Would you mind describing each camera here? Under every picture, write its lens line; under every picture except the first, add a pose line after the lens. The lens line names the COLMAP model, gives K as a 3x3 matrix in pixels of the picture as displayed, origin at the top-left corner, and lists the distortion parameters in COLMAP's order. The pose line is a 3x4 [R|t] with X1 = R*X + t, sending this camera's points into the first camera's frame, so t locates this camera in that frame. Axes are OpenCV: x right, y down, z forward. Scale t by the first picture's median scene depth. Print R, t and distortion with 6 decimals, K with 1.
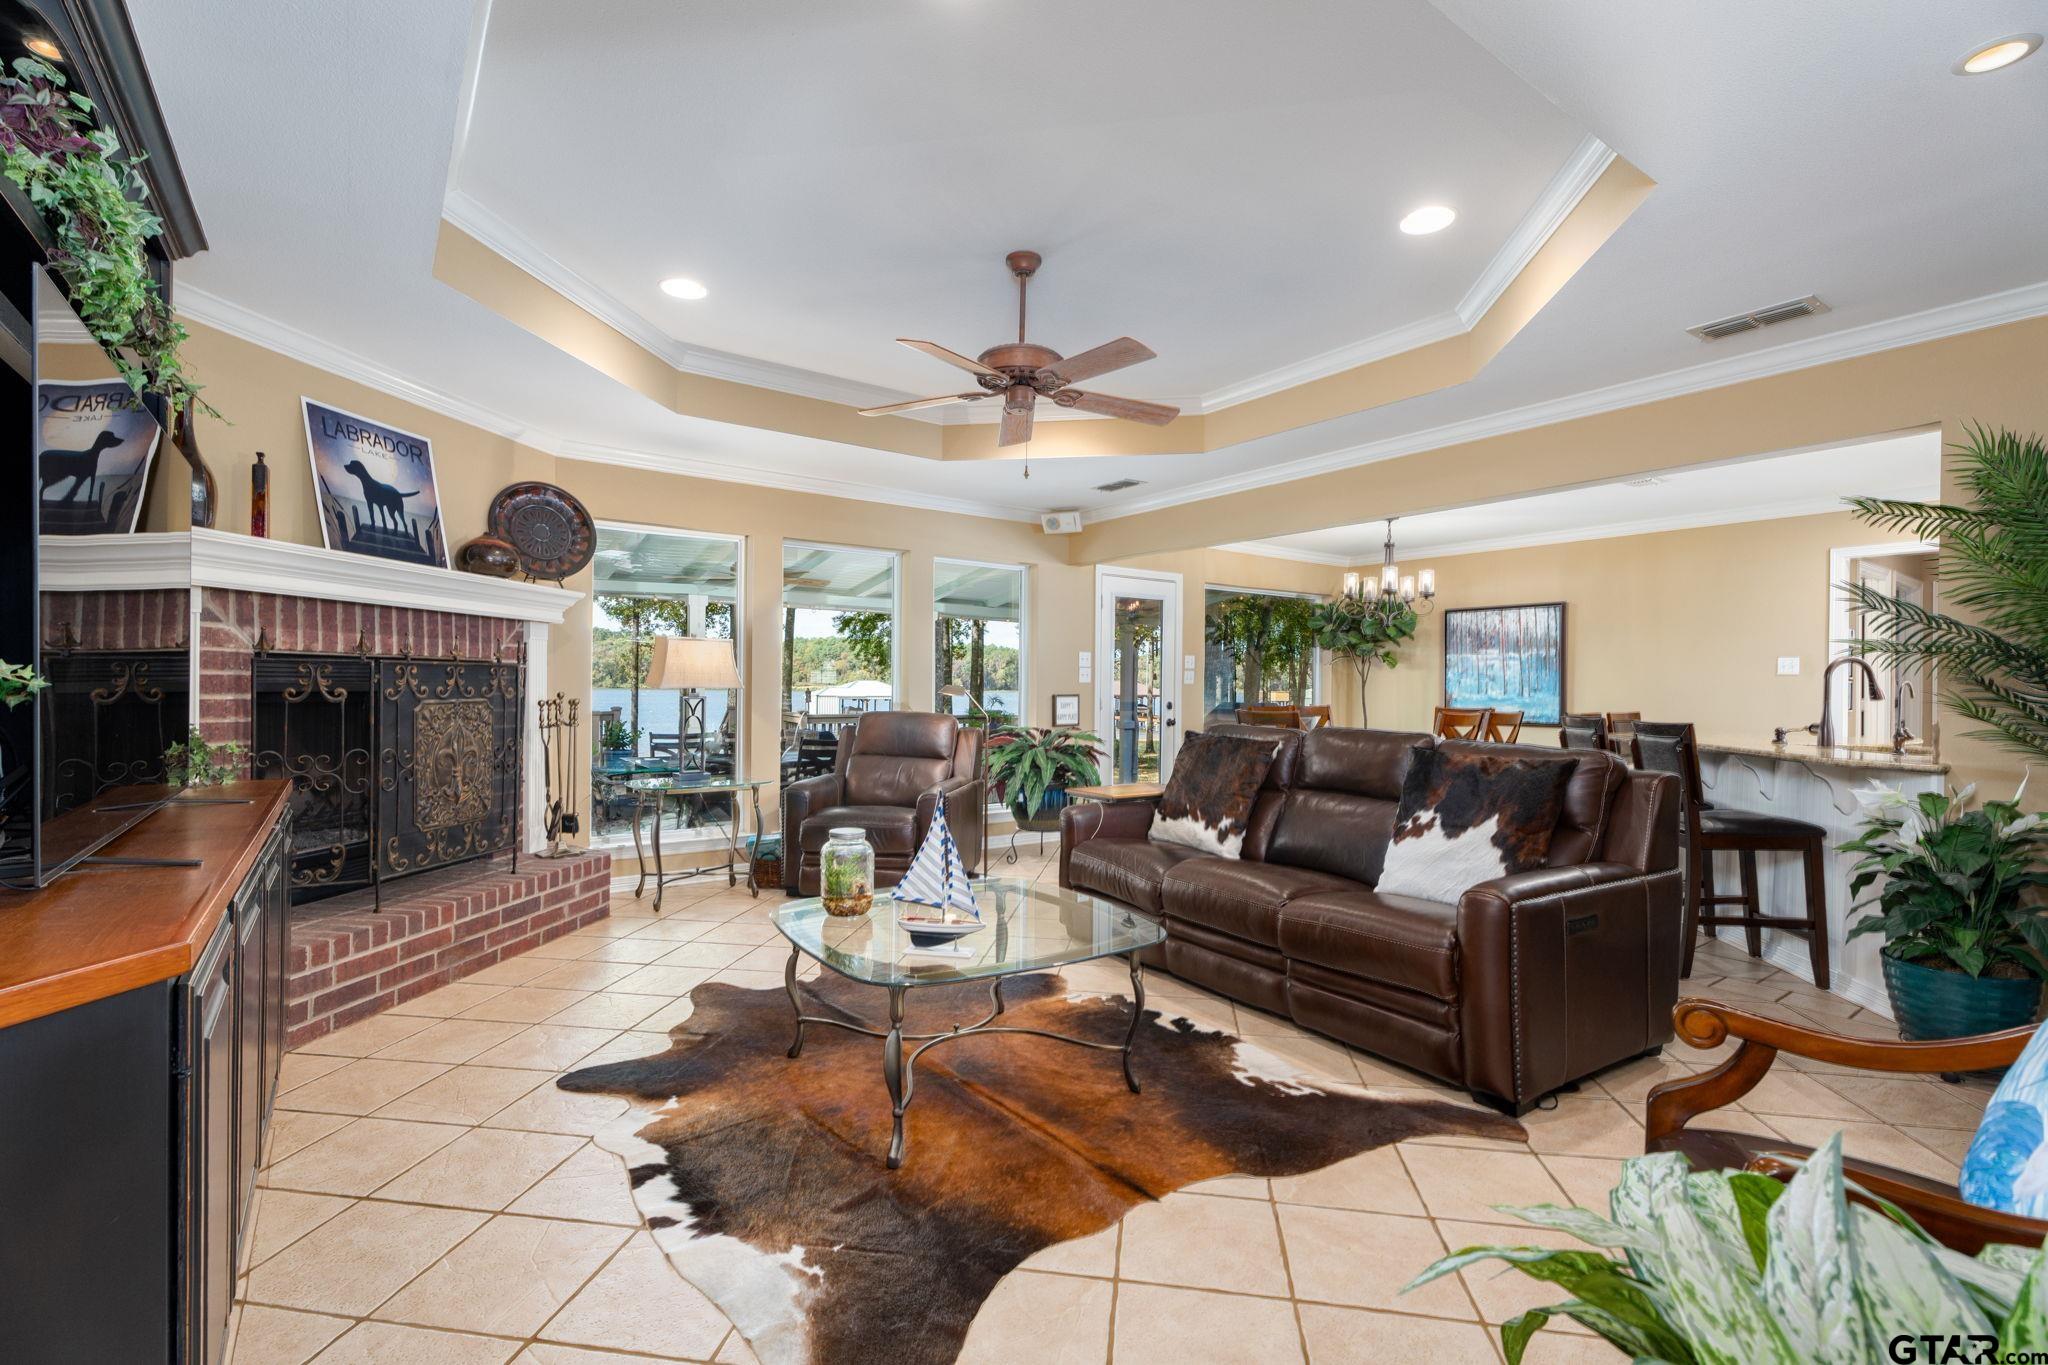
lens RADIAL K [[898.5, 0, 1017.6], [0, 898.5, 685.5], [0, 0, 1]] dist [0.004938, 0.000440]
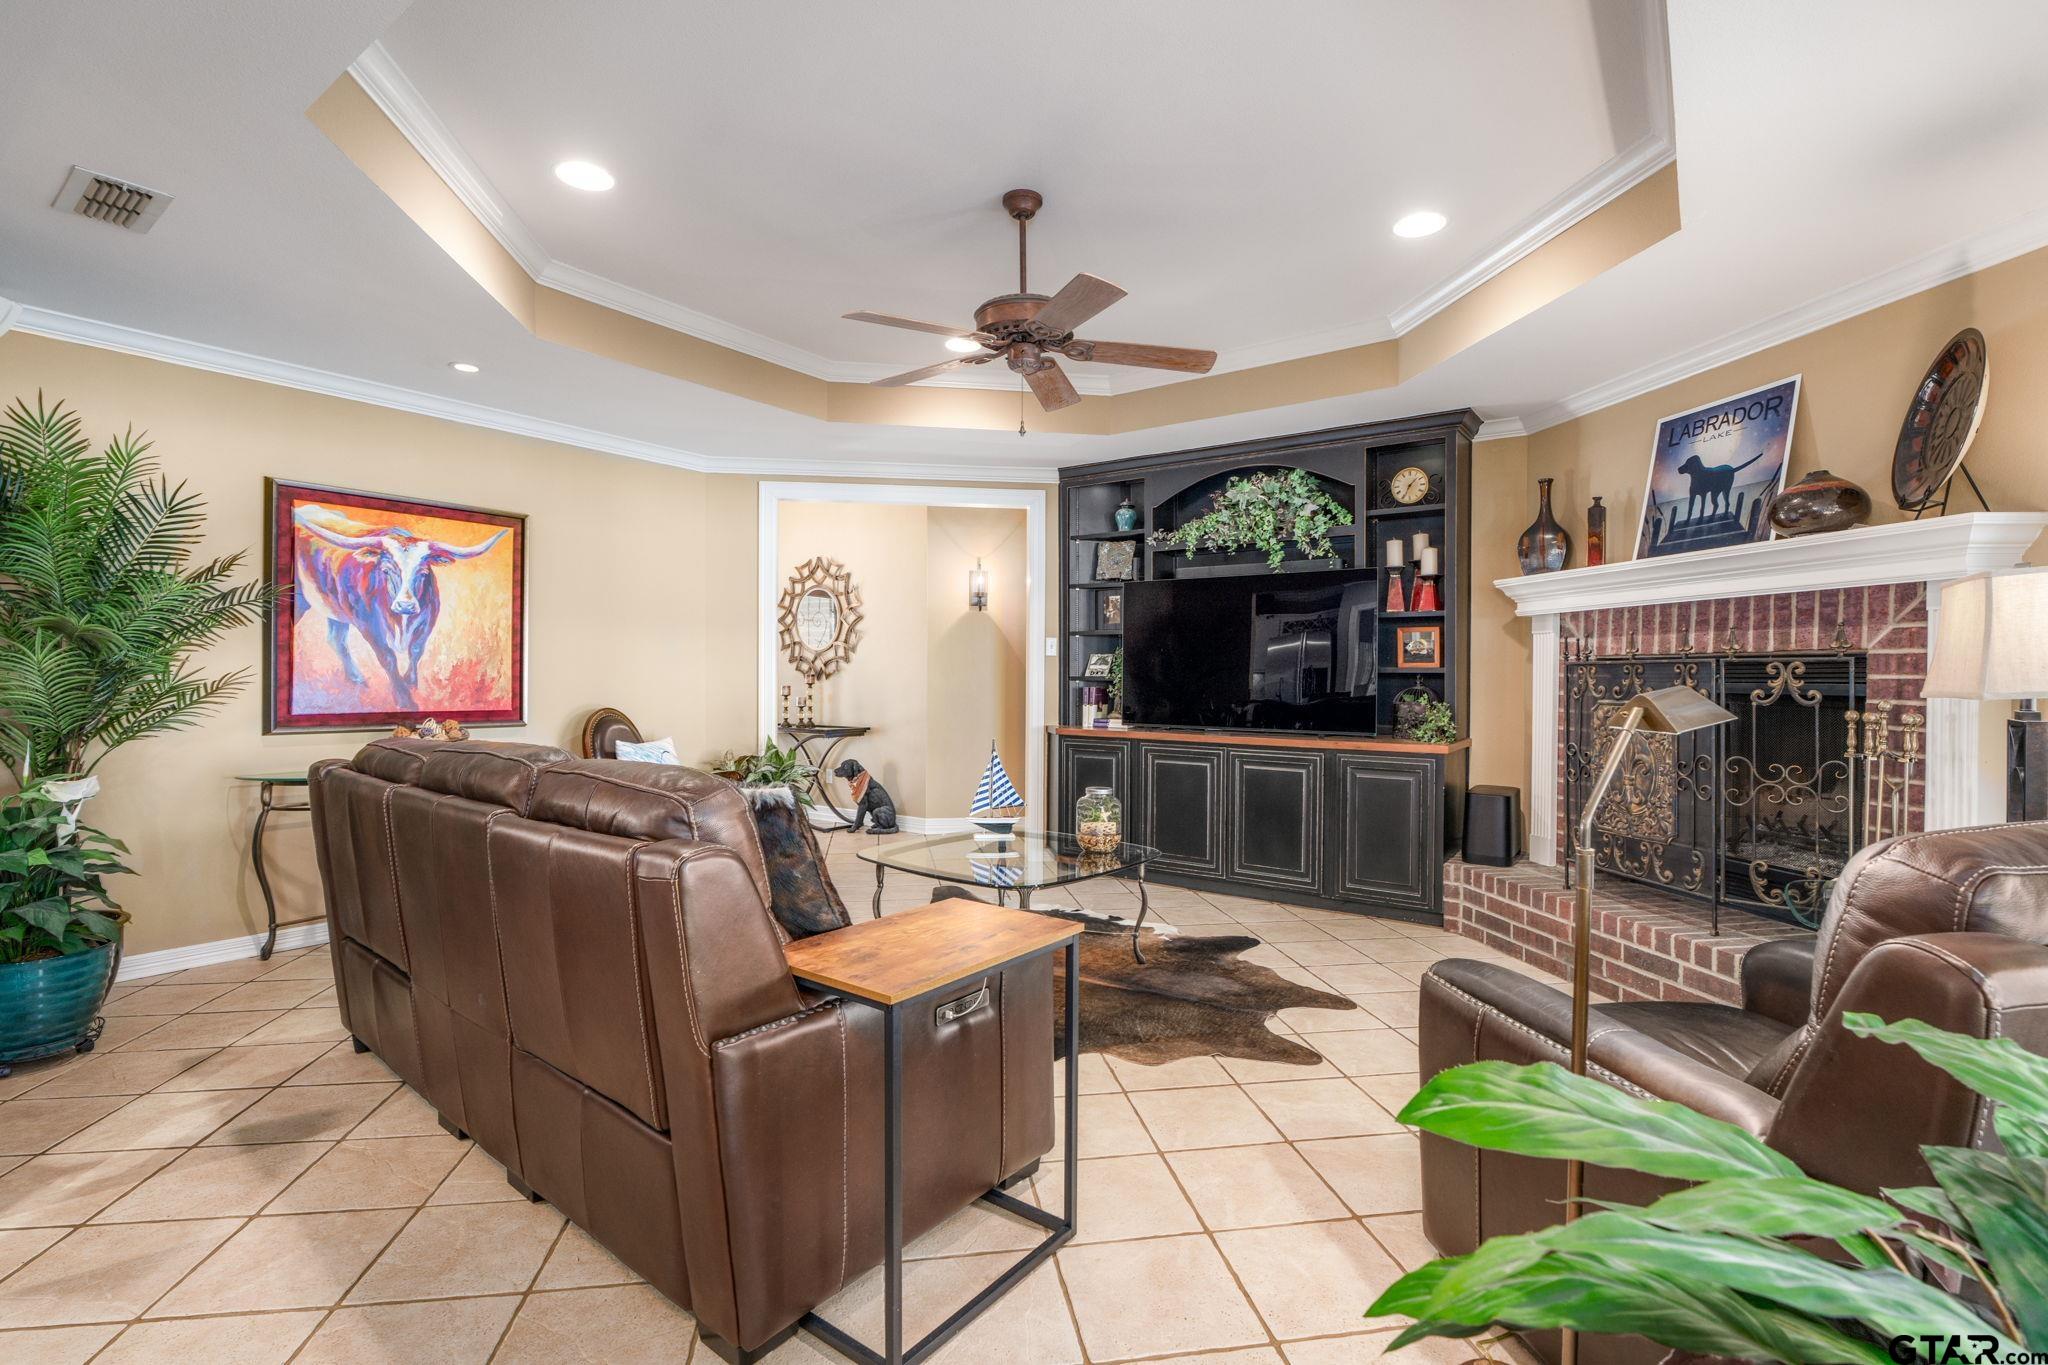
lens RADIAL K [[898.5, 0, 1024.3], [0, 898.5, 675.3], [0, 0, 1]] dist [0.004938, 0.000440]
pose [[-0.948022, -0.013887, -0.317902, 0.287617], [-0.012843, 0.999903, -0.005382, 0.002509], [0.317946, -0.001019, -0.948108, 1.875343]]
